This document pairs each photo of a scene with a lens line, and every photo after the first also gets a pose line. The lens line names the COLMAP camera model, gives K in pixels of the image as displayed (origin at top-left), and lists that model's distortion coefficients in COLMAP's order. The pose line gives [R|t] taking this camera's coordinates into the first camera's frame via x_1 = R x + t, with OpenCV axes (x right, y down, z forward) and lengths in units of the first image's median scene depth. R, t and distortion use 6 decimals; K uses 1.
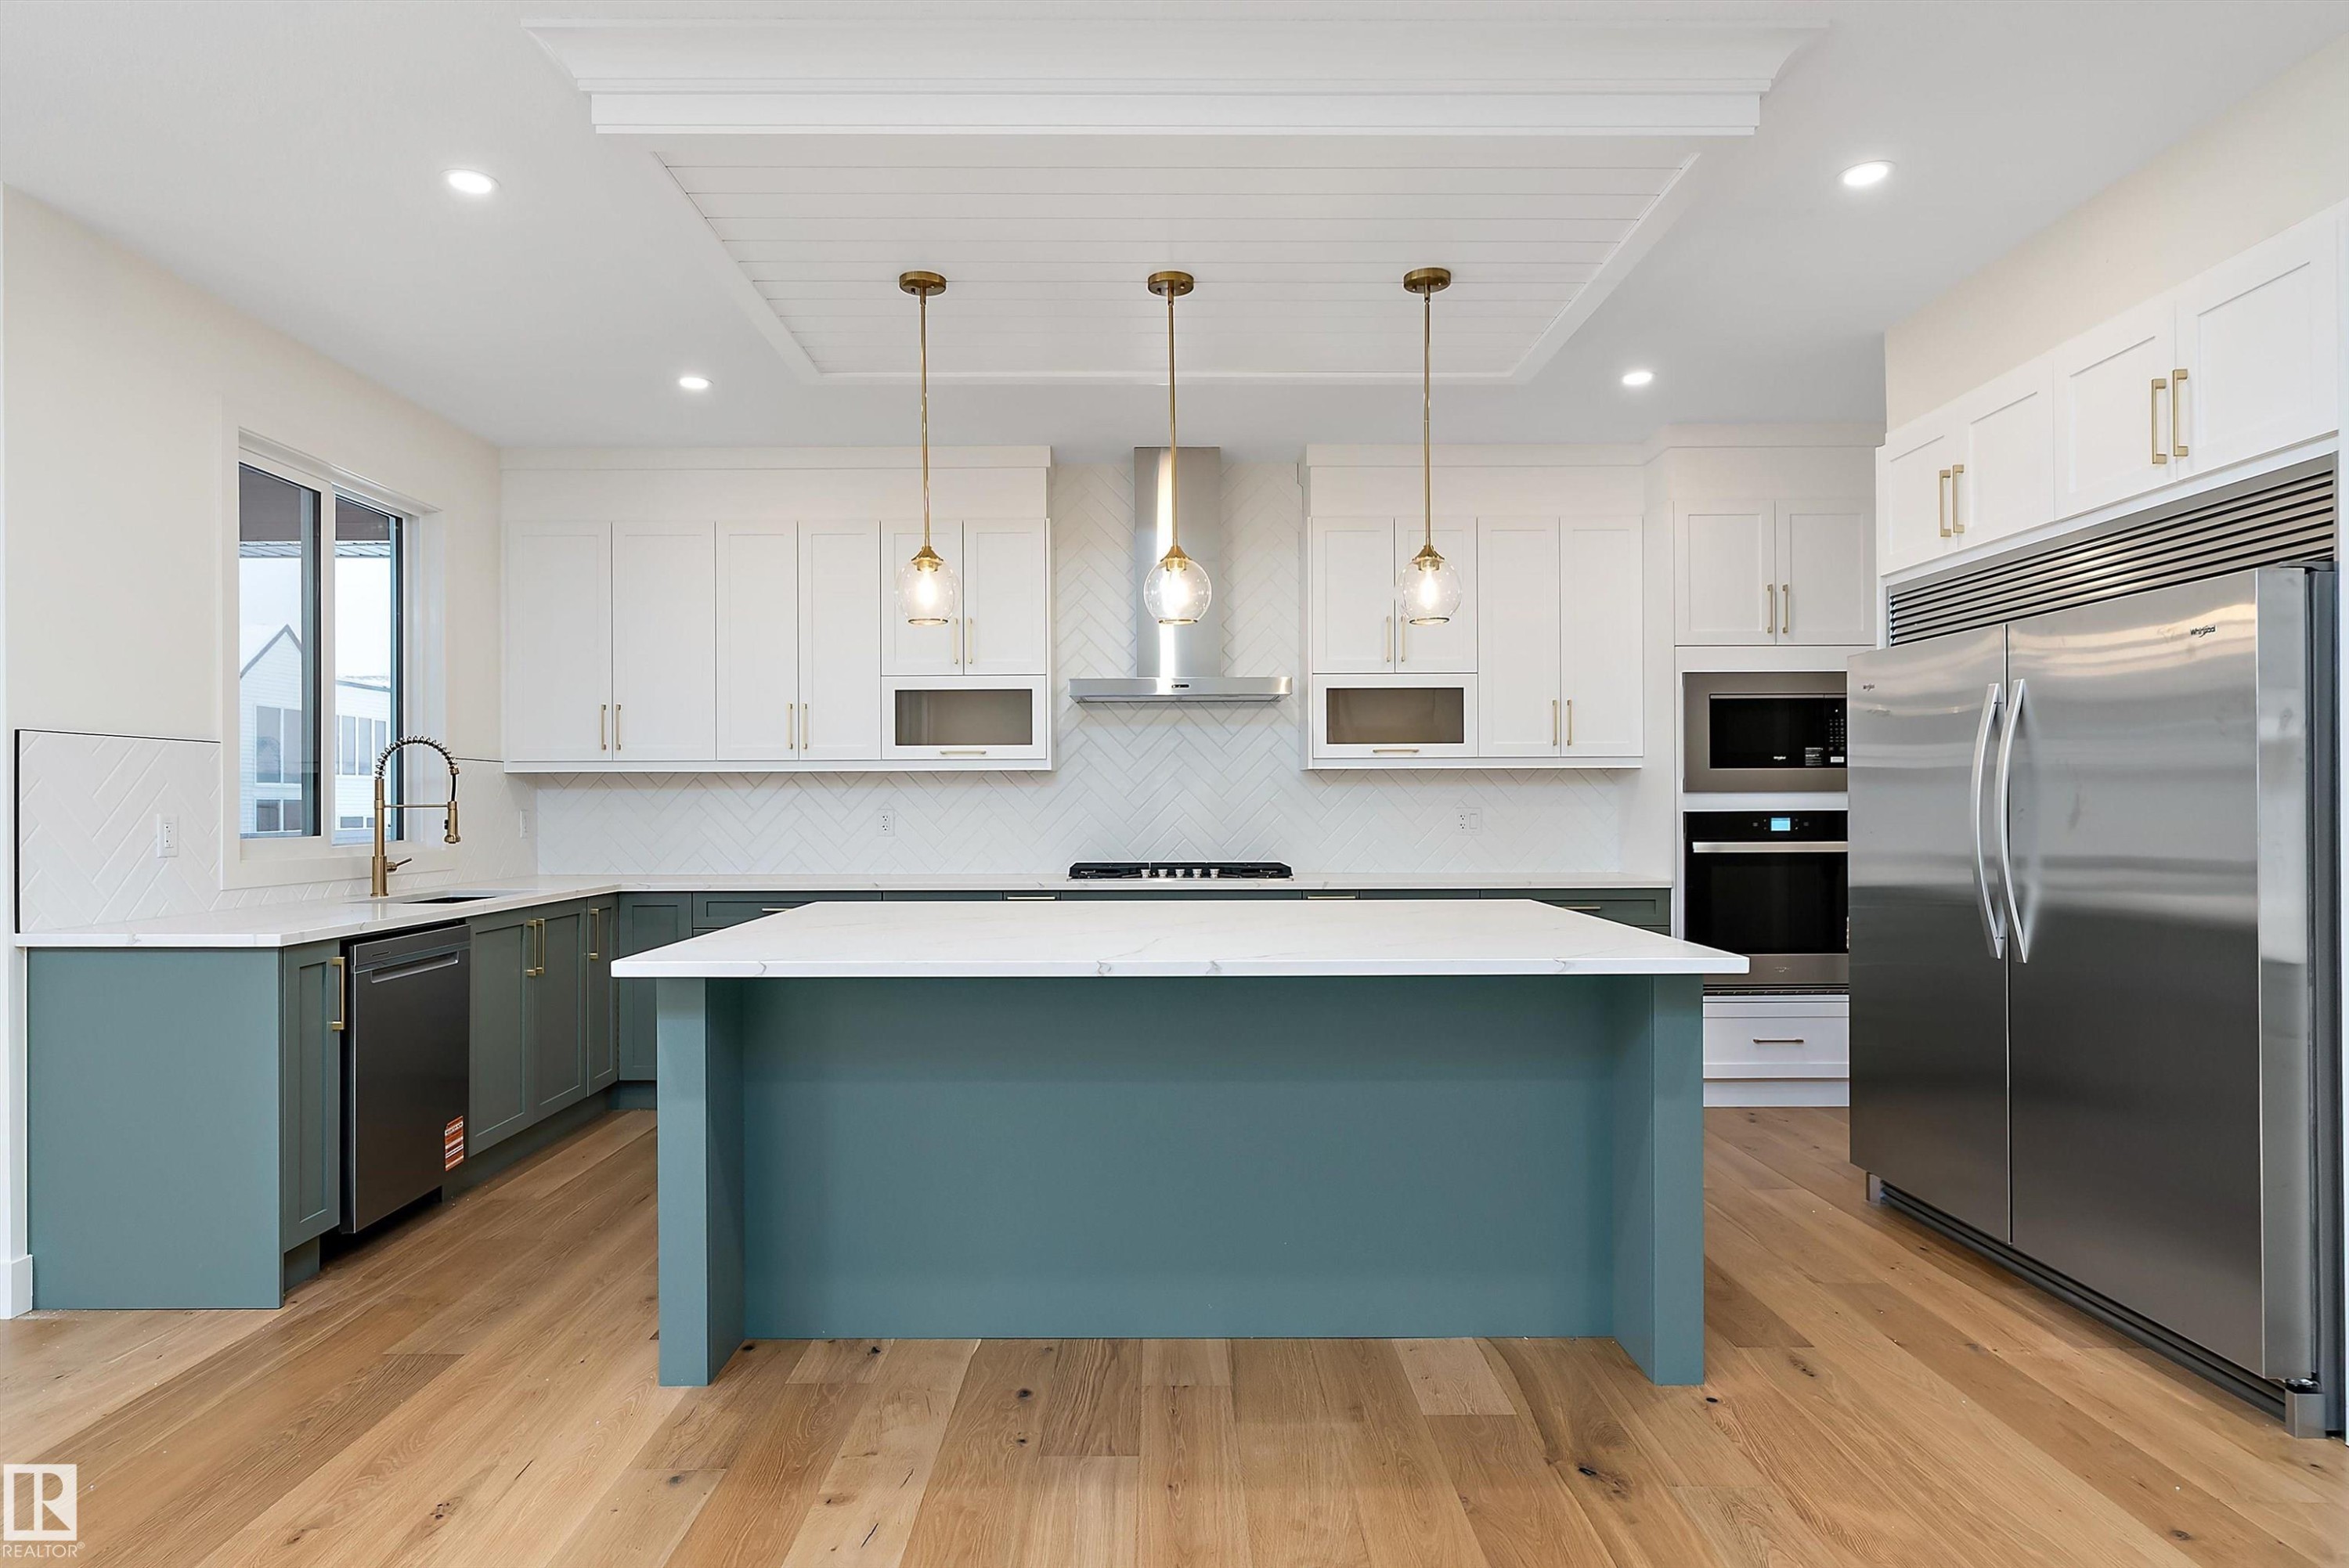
lens RADIAL K [[1325.3, 0, 1153.8], [0, 1325.3, 802.6], [0, 0, 1]] dist [-0.000039, 0.002042]
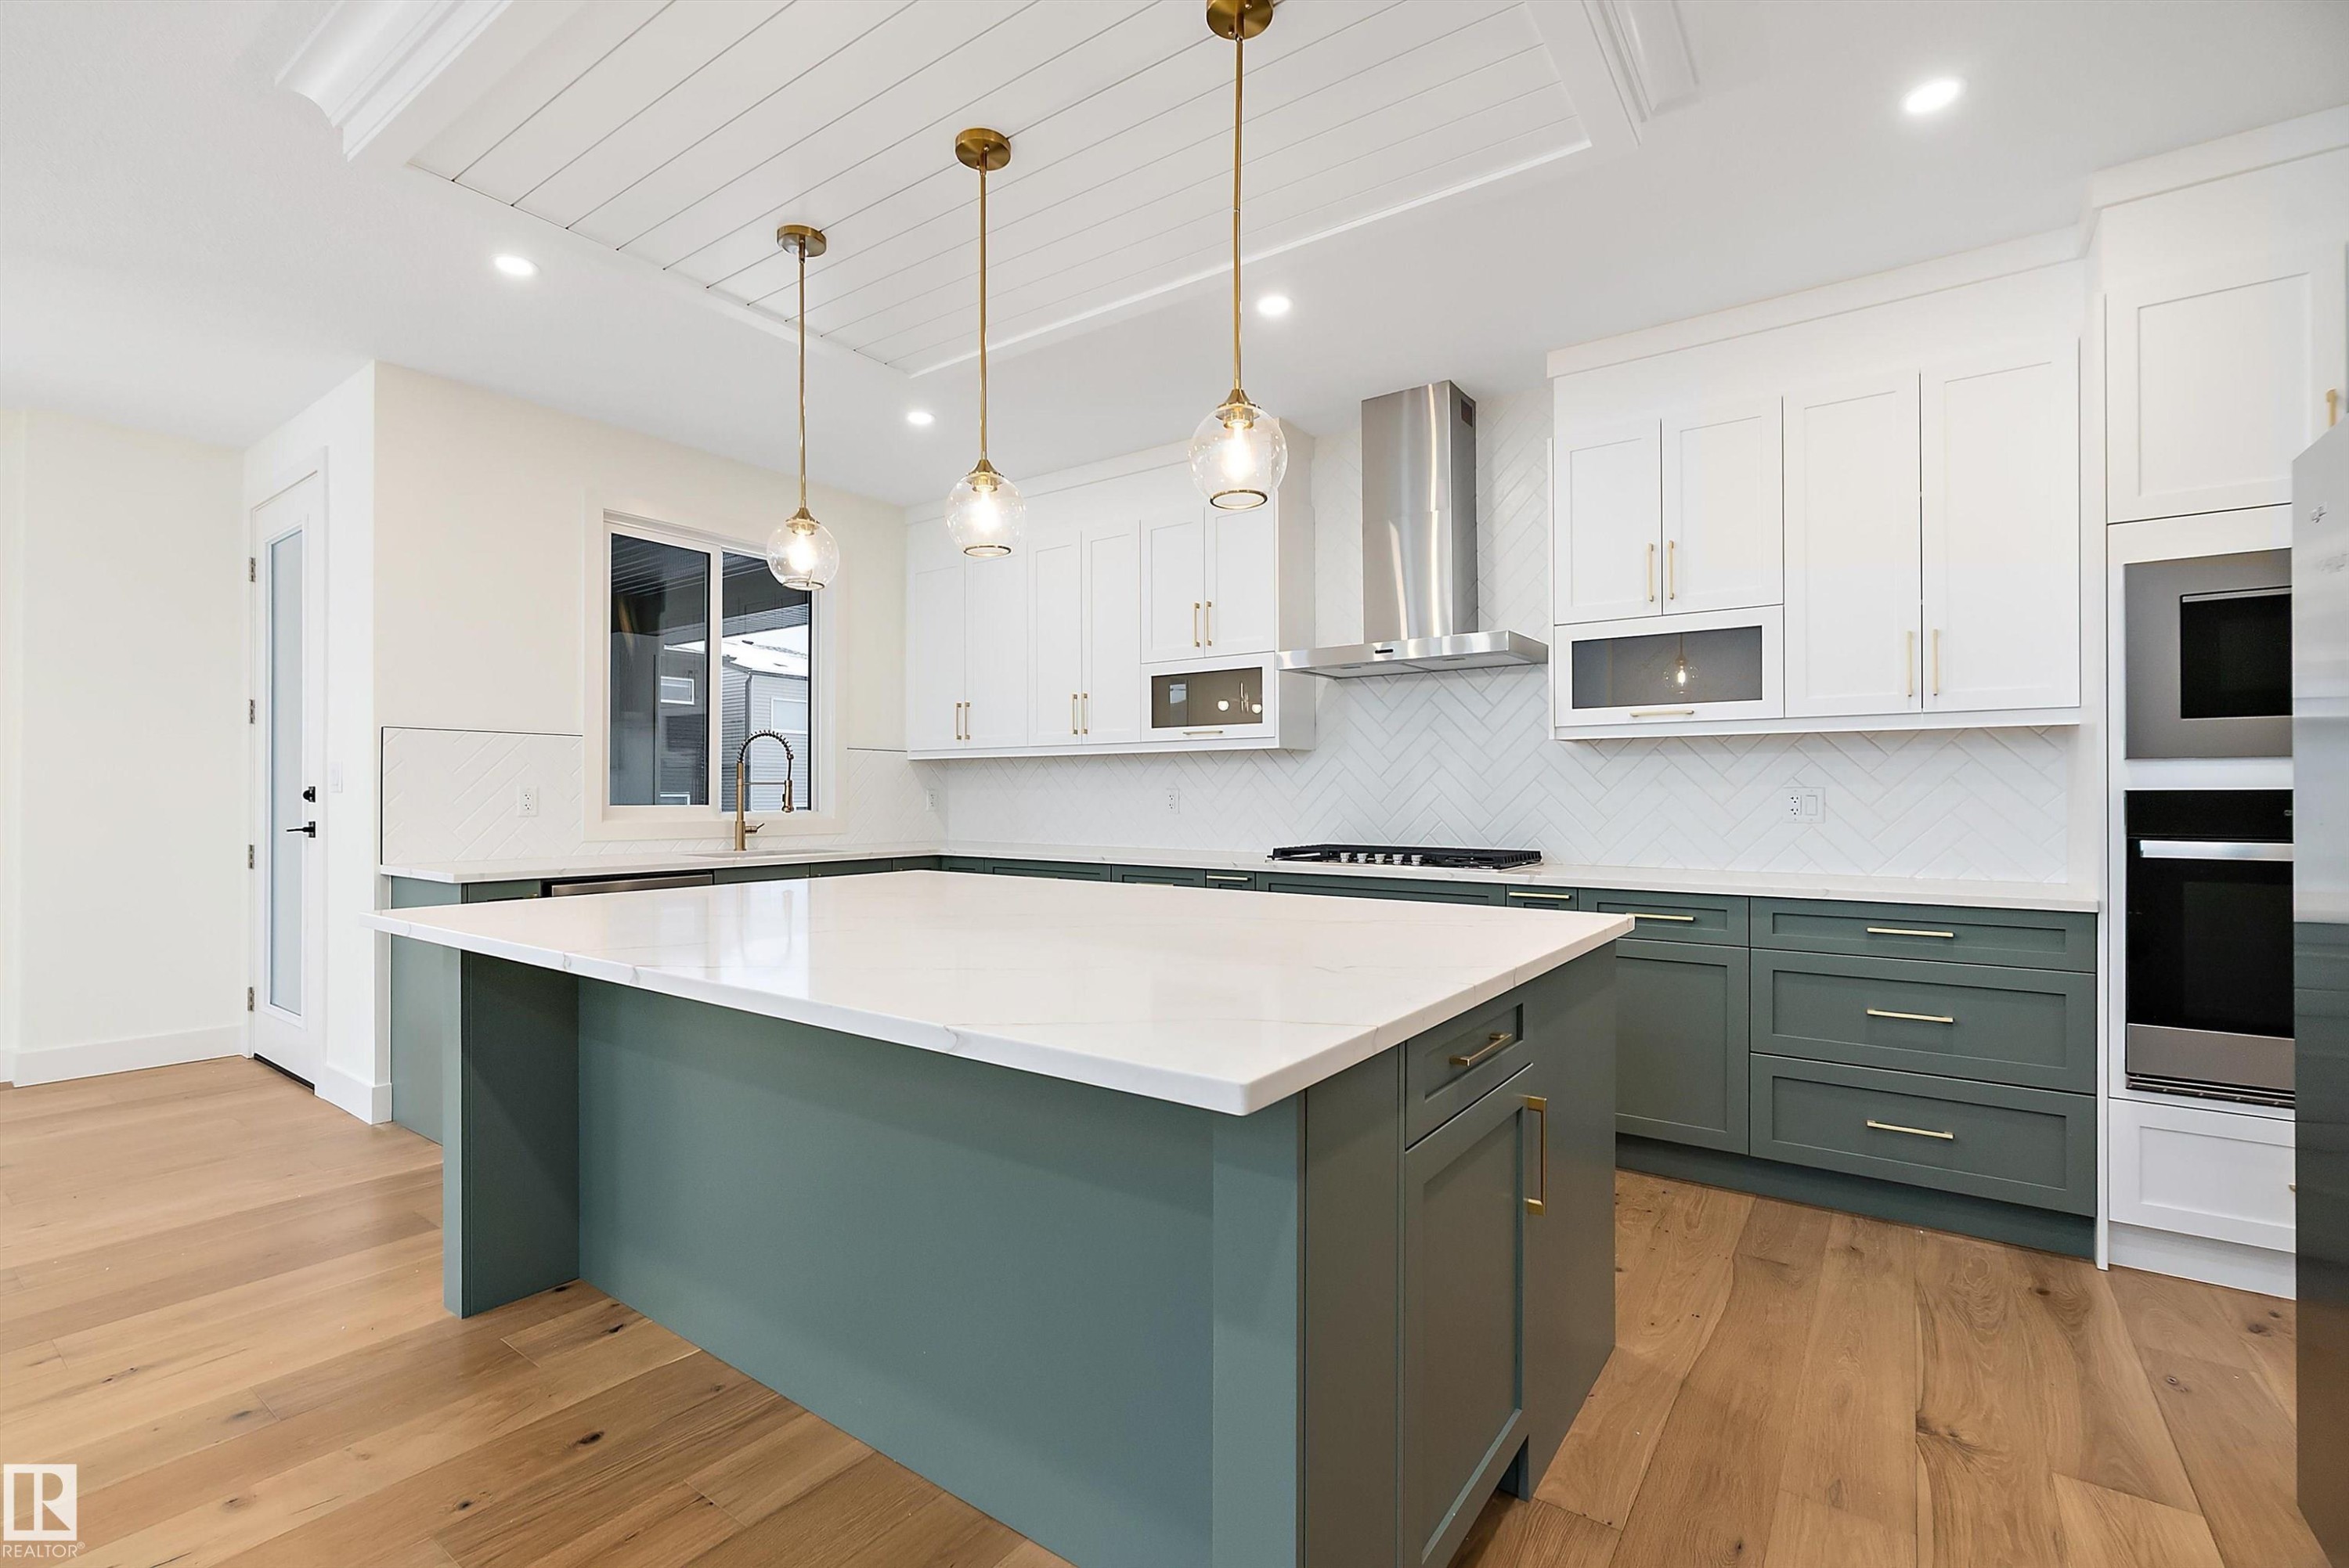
lens RADIAL K [[1039.4, 0, 1171.8], [0, 1039.4, 792.6], [0, 0, 1]] dist [0.016539, -0.012526]
pose [[0.814957, 0.002215, -0.579518, 0.367495], [-0.003919, 0.999991, -0.001689, 0.011938], [0.579509, 0.003647, 0.814958, 0.395539]]
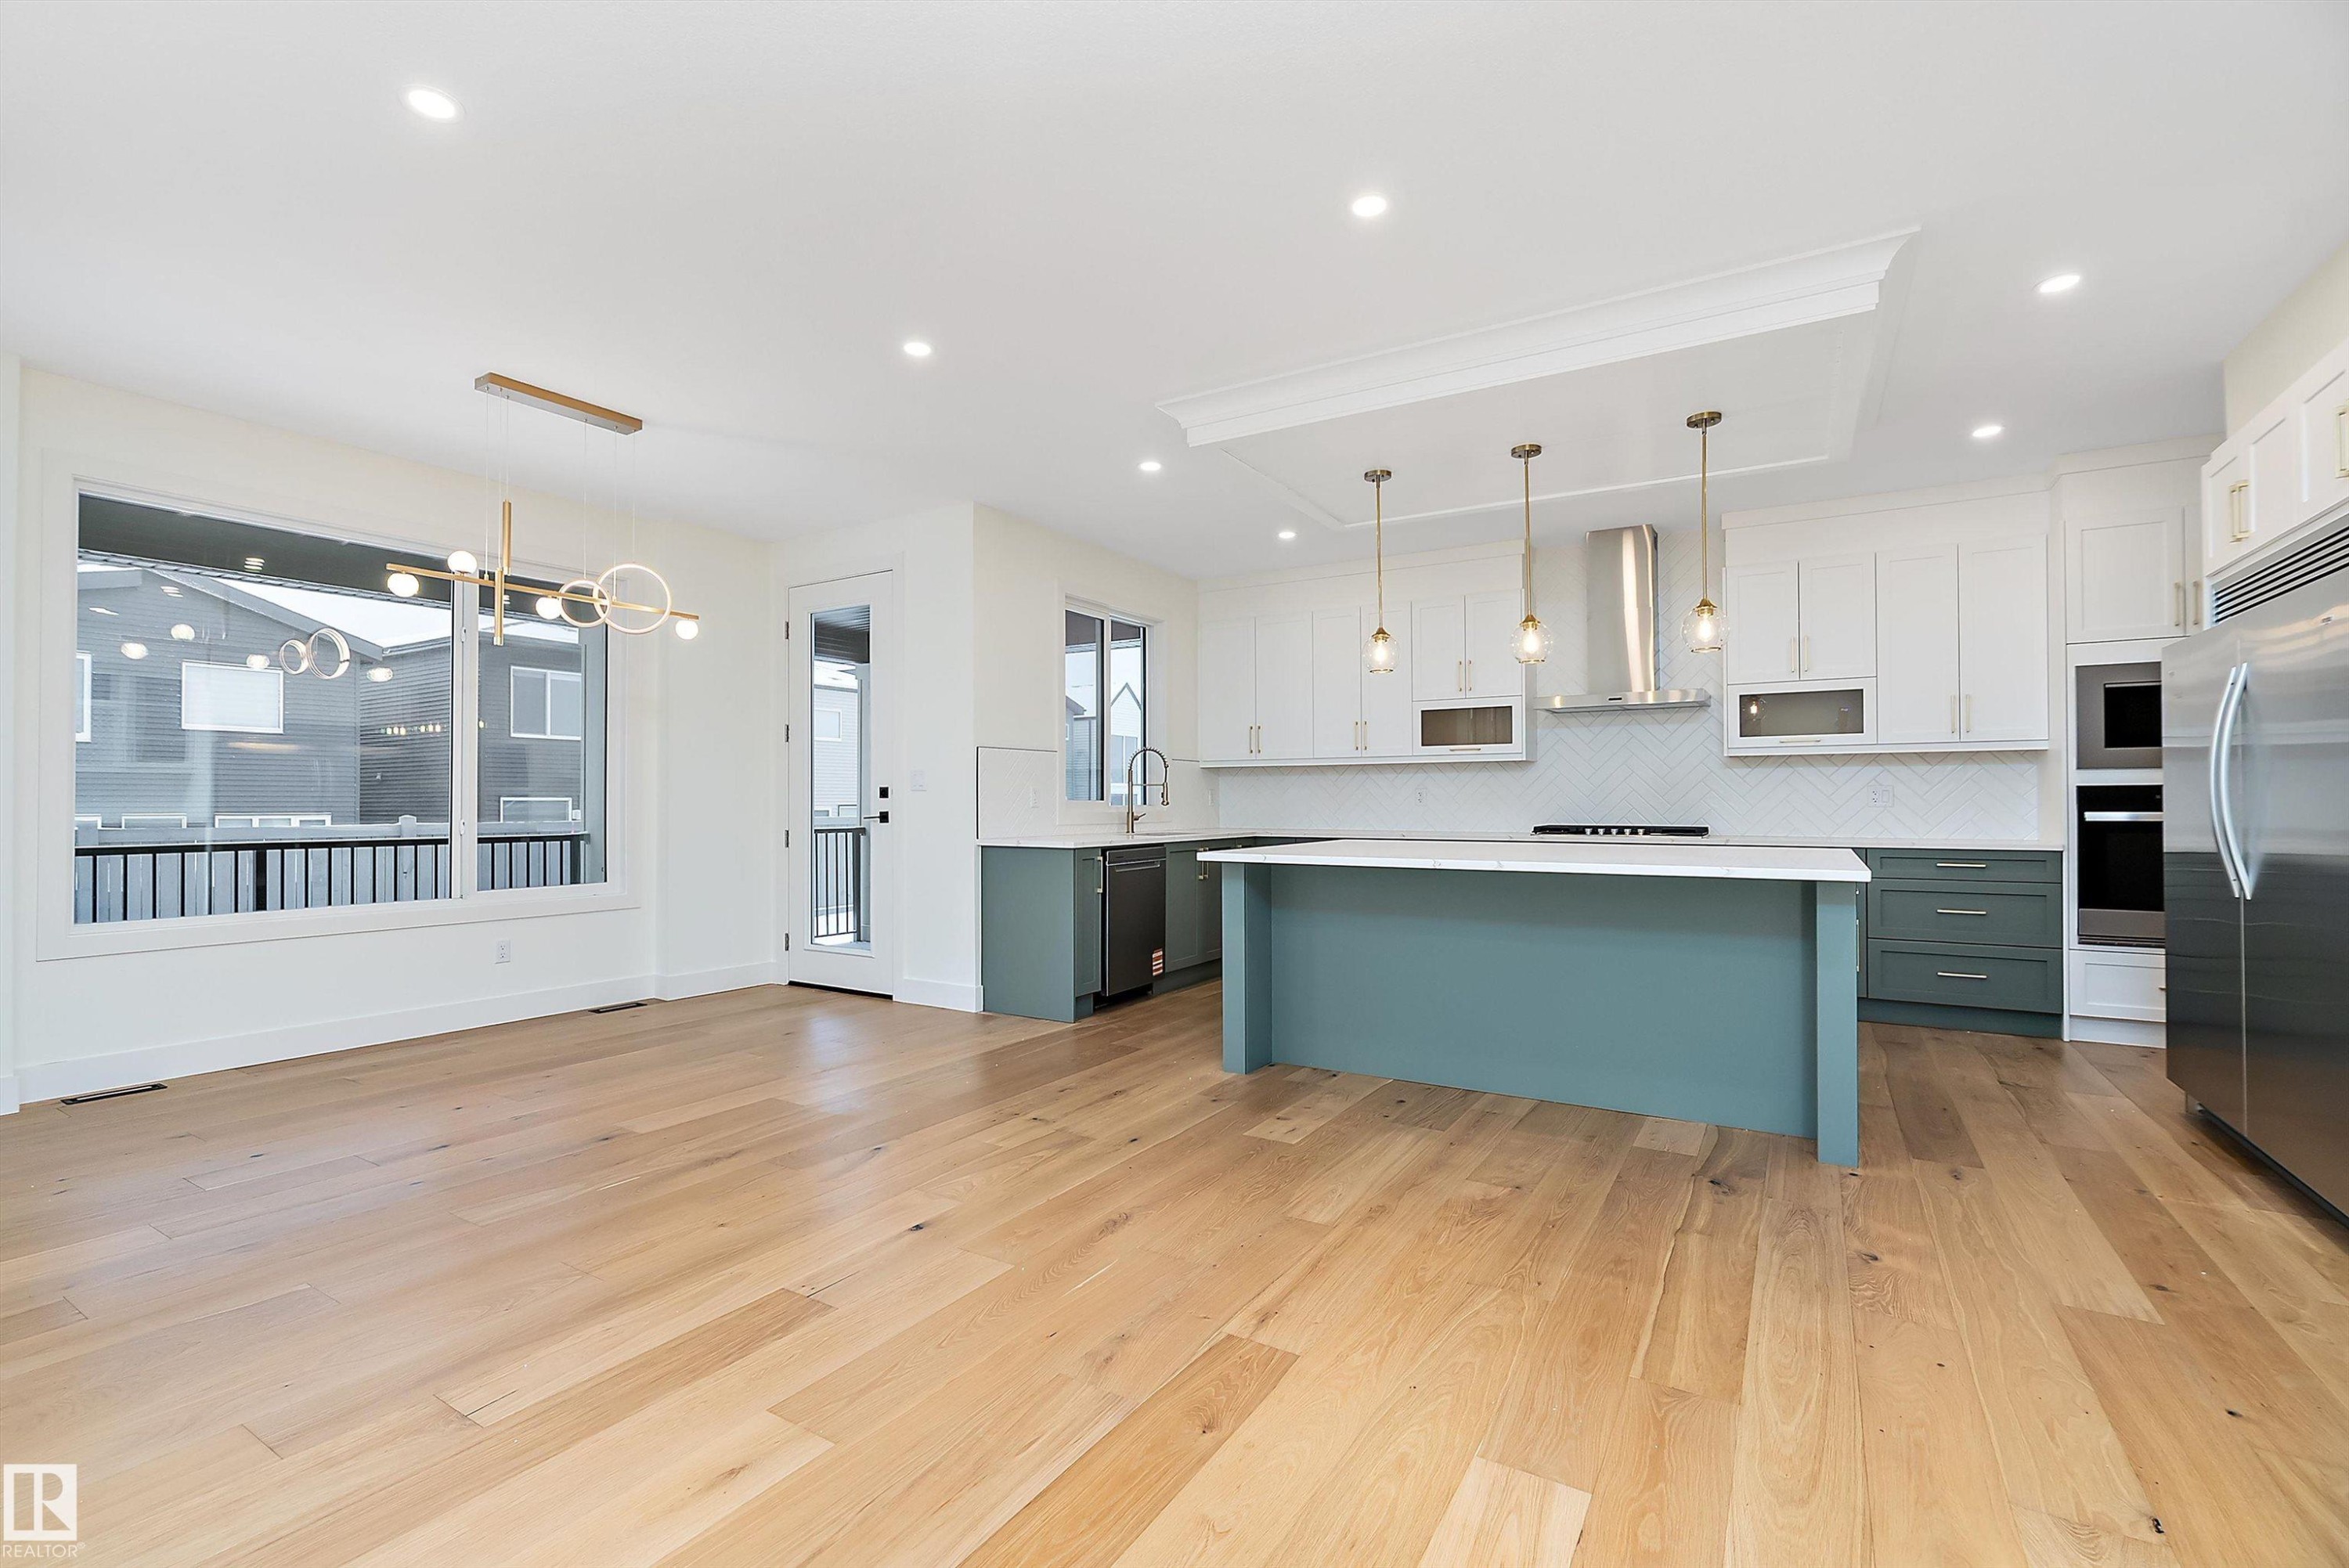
lens RADIAL K [[1043.3, 0, 1178.3], [0, 1043.3, 795.1], [0, 0, 1]] dist [0.002128, 0.000773]
pose [[0.859236, -0.001088, -0.511578, 0.220223], [-0.000749, 0.999994, -0.003386, 0.021521], [0.511579, 0.003293, 0.859230, -0.222000]]
